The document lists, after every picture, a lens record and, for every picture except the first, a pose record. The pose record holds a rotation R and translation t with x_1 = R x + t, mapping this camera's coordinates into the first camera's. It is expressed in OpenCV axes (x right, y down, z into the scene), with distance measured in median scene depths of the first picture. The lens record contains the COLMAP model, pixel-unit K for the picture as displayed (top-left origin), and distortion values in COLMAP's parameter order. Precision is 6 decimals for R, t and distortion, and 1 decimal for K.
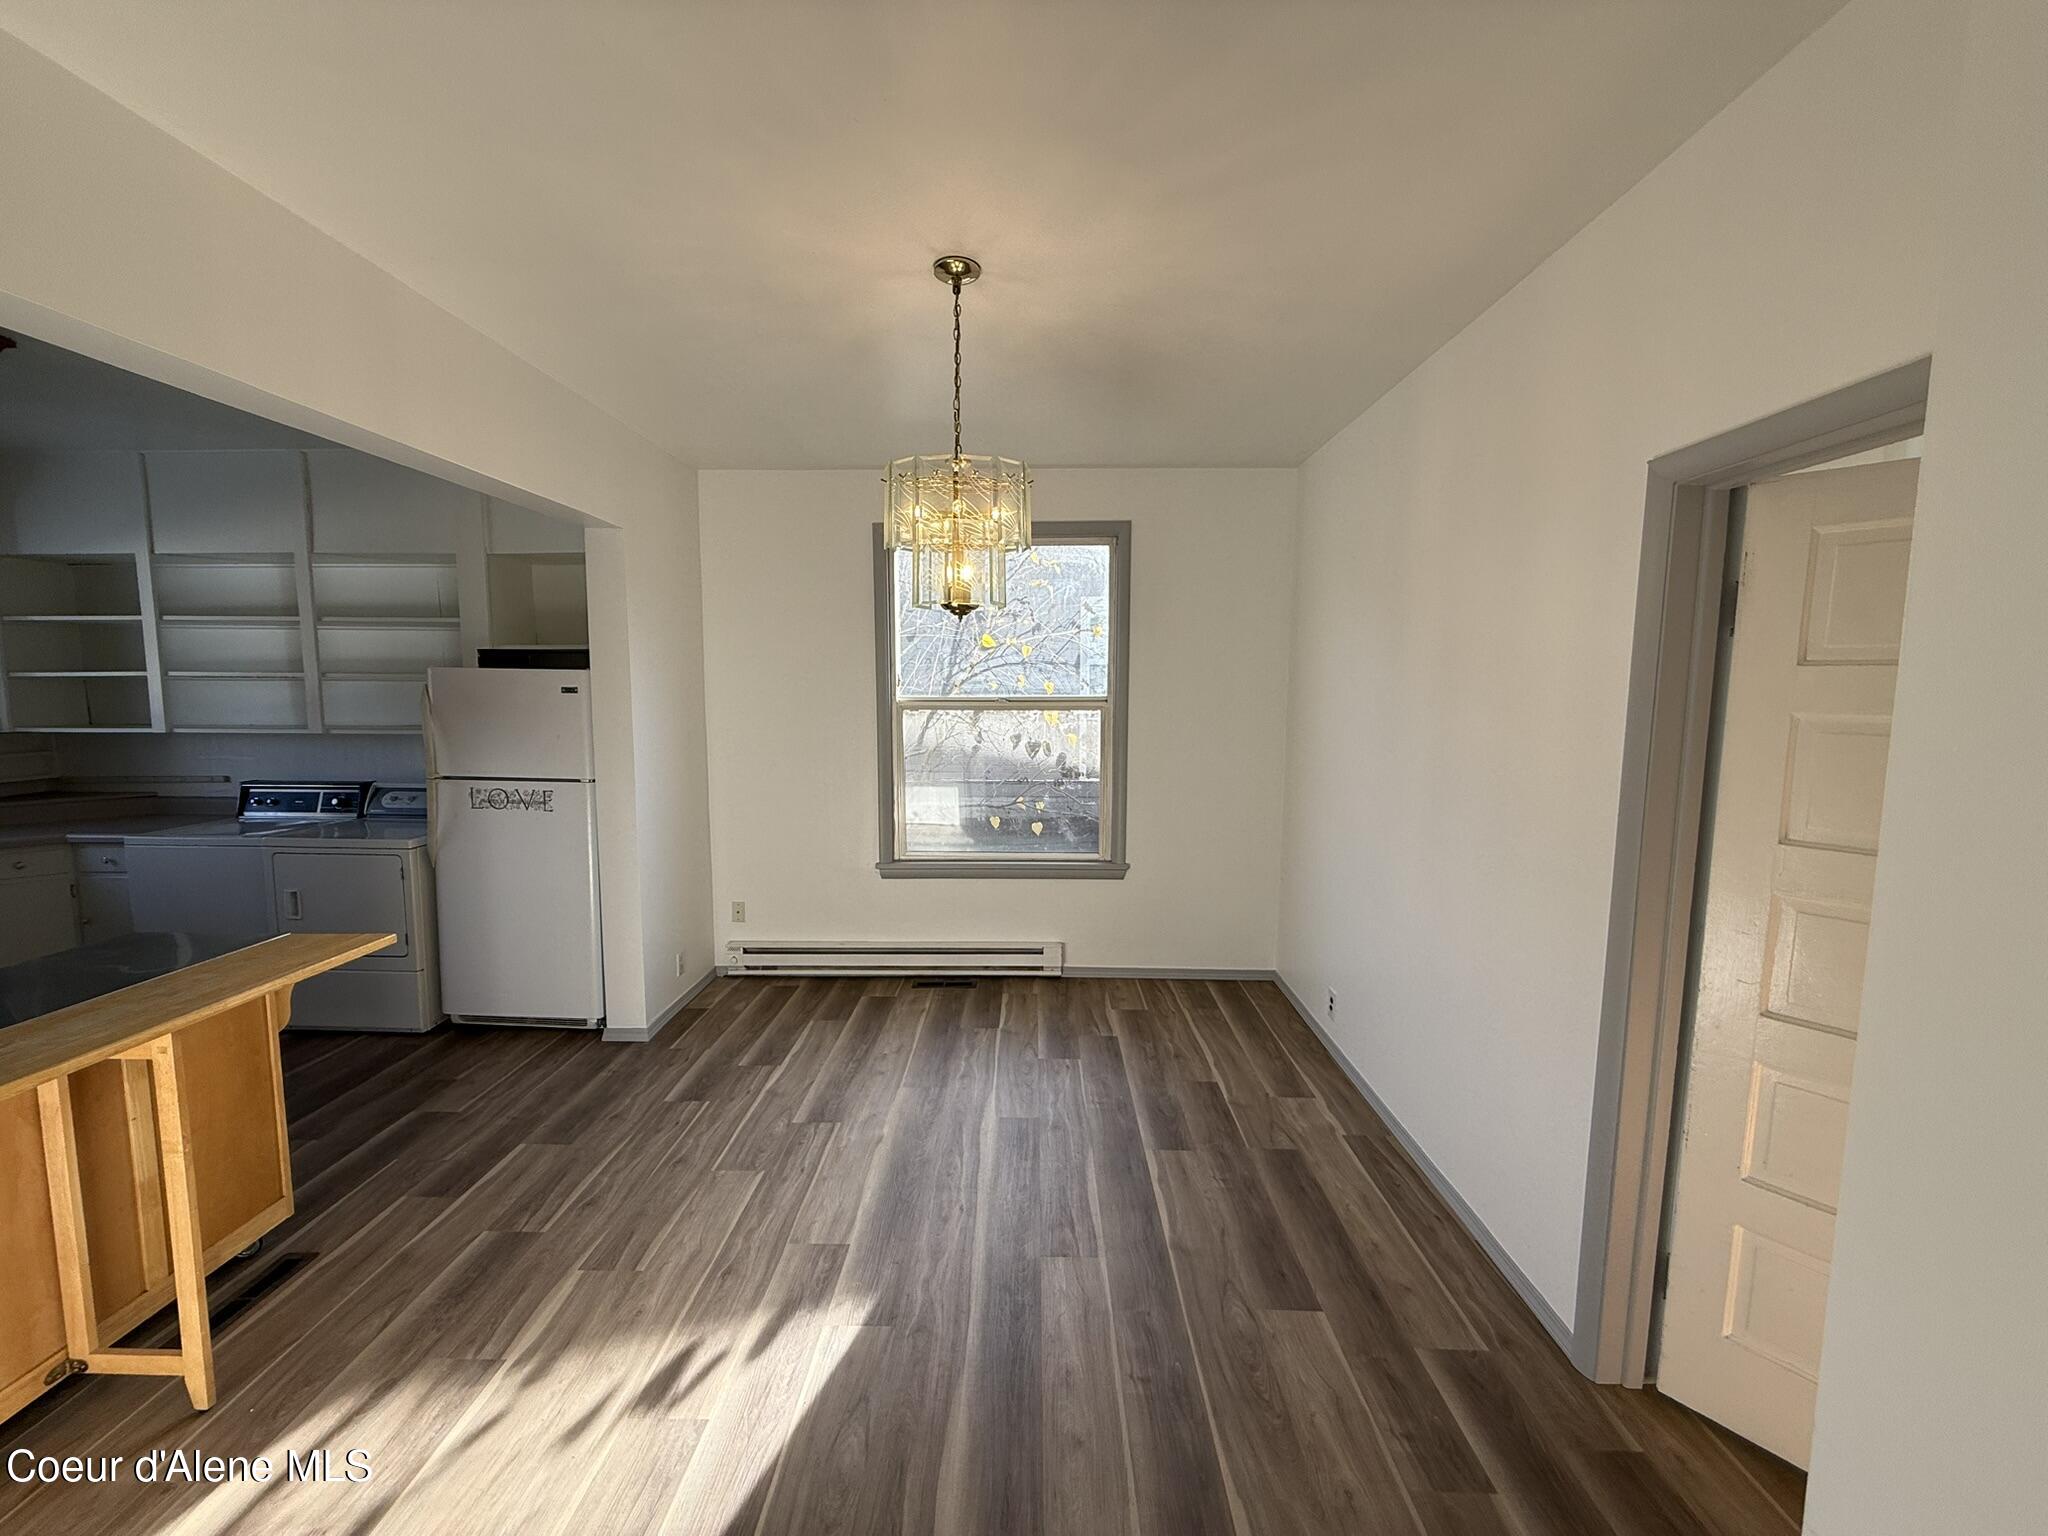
lens RADIAL K [[821.9, 0, 1016.6], [0, 821.9, 768.6], [0, 0, 1]] dist [-0.001248, 0.000083]
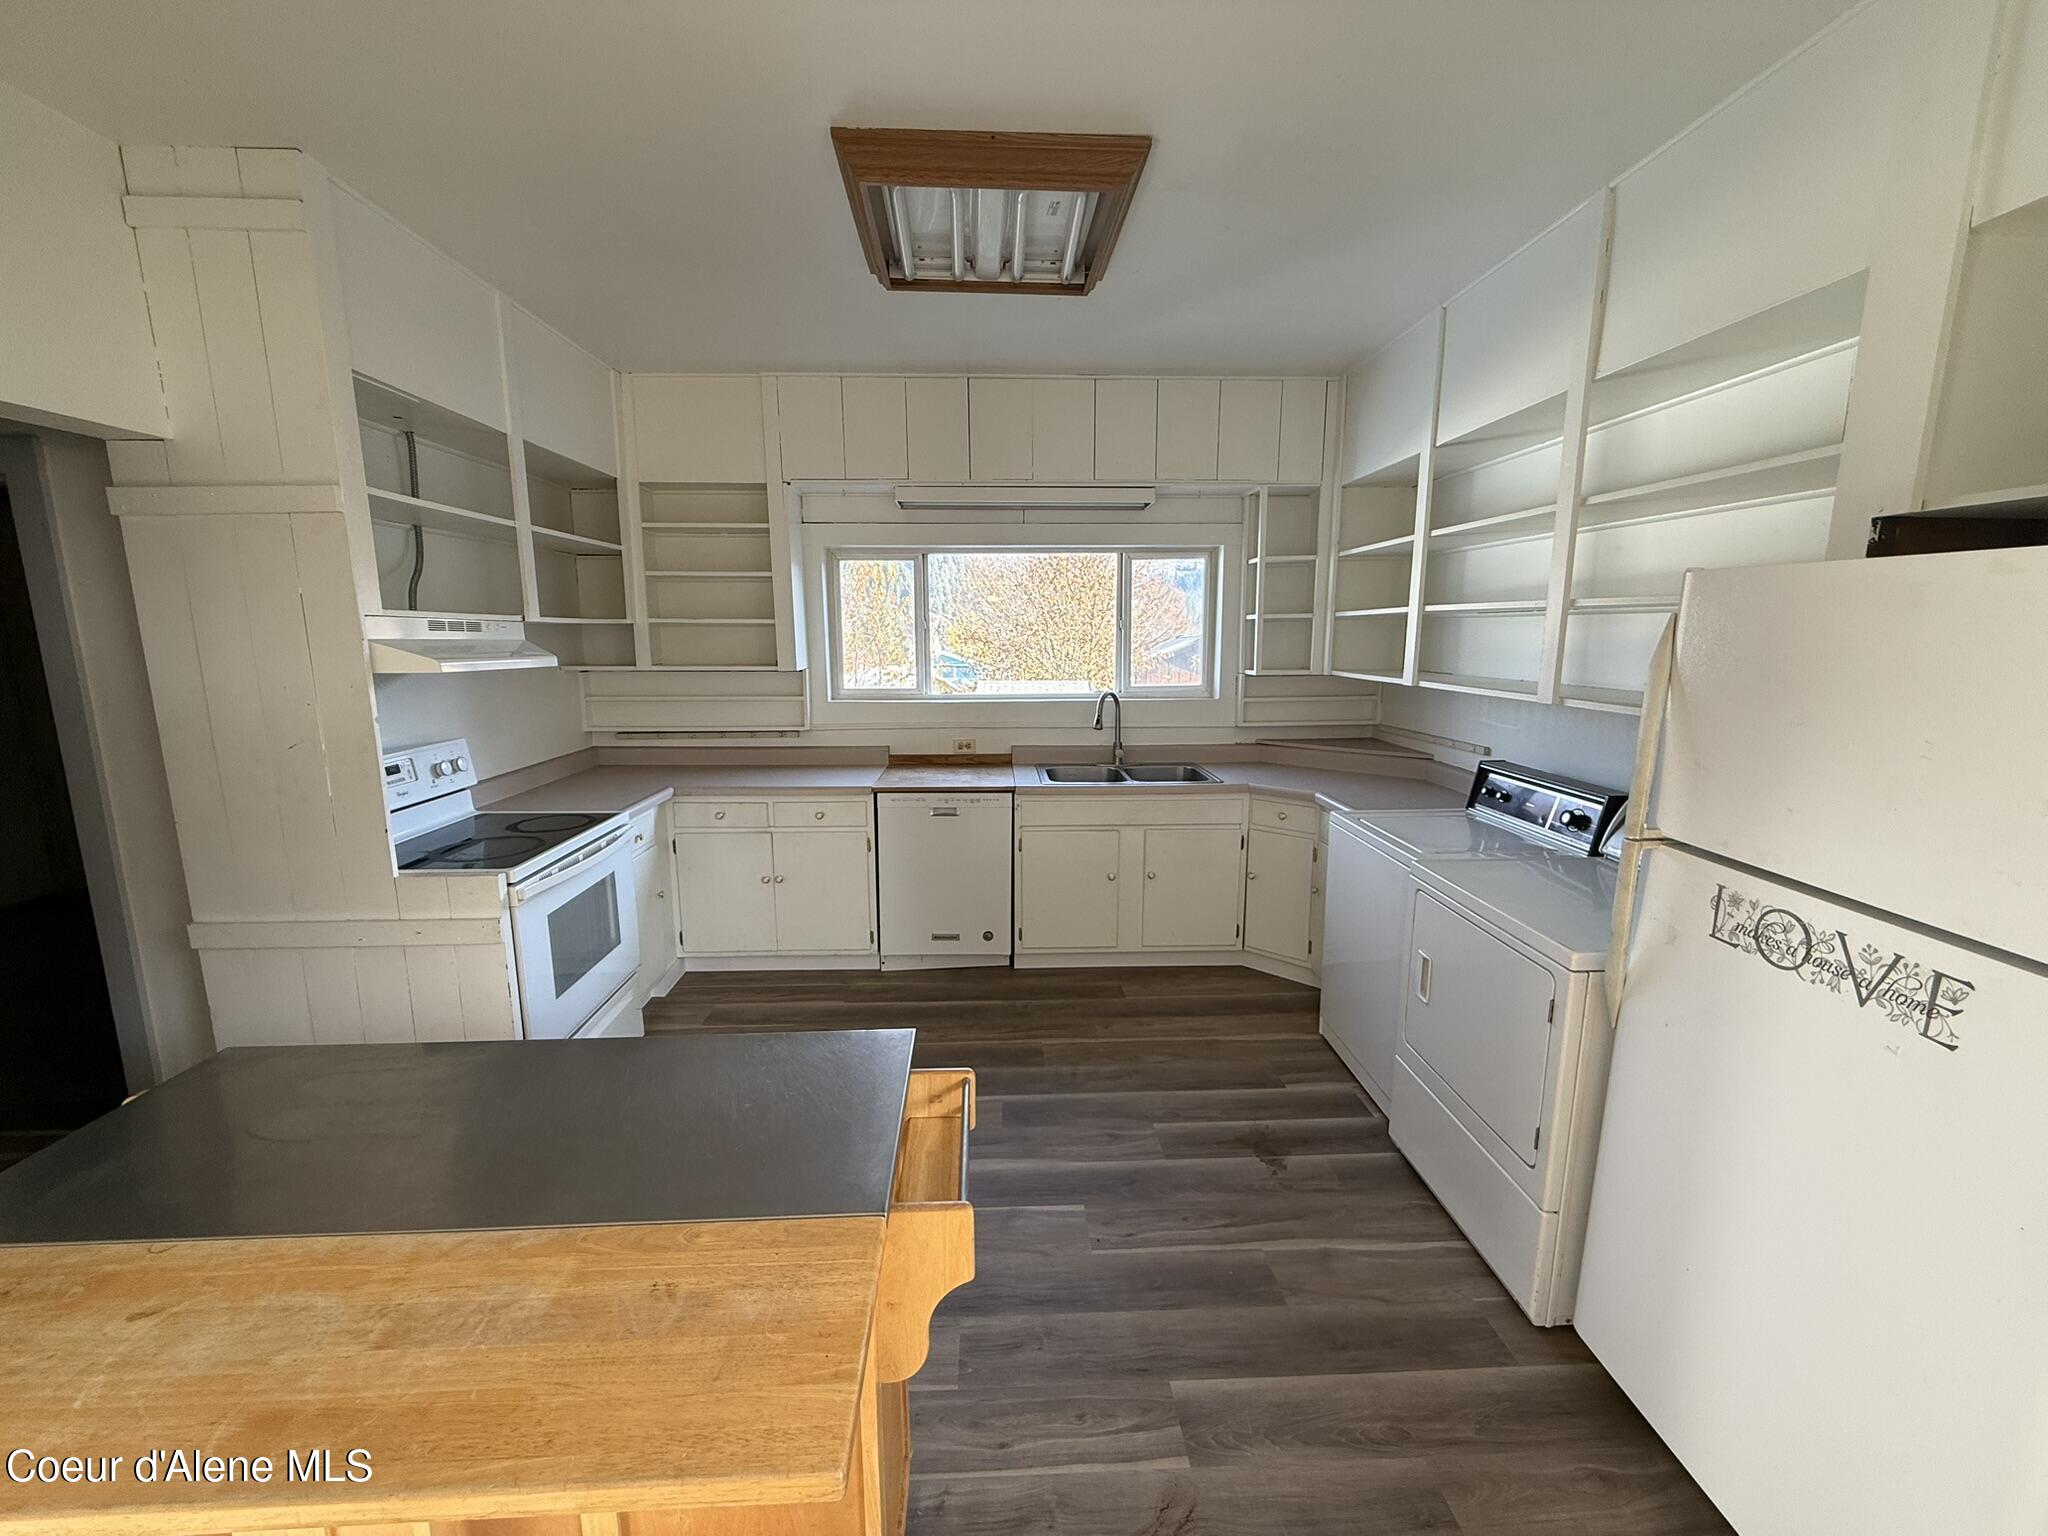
lens RADIAL K [[821.9, 0, 1016.6], [0, 821.9, 768.6], [0, 0, 1]] dist [-0.001248, 0.000083]
pose [[0.067454, 0.161910, -0.984497, -0.294213], [-0.092934, 0.983475, 0.155374, -0.054392], [0.993385, 0.081012, 0.081386, 0.590359]]
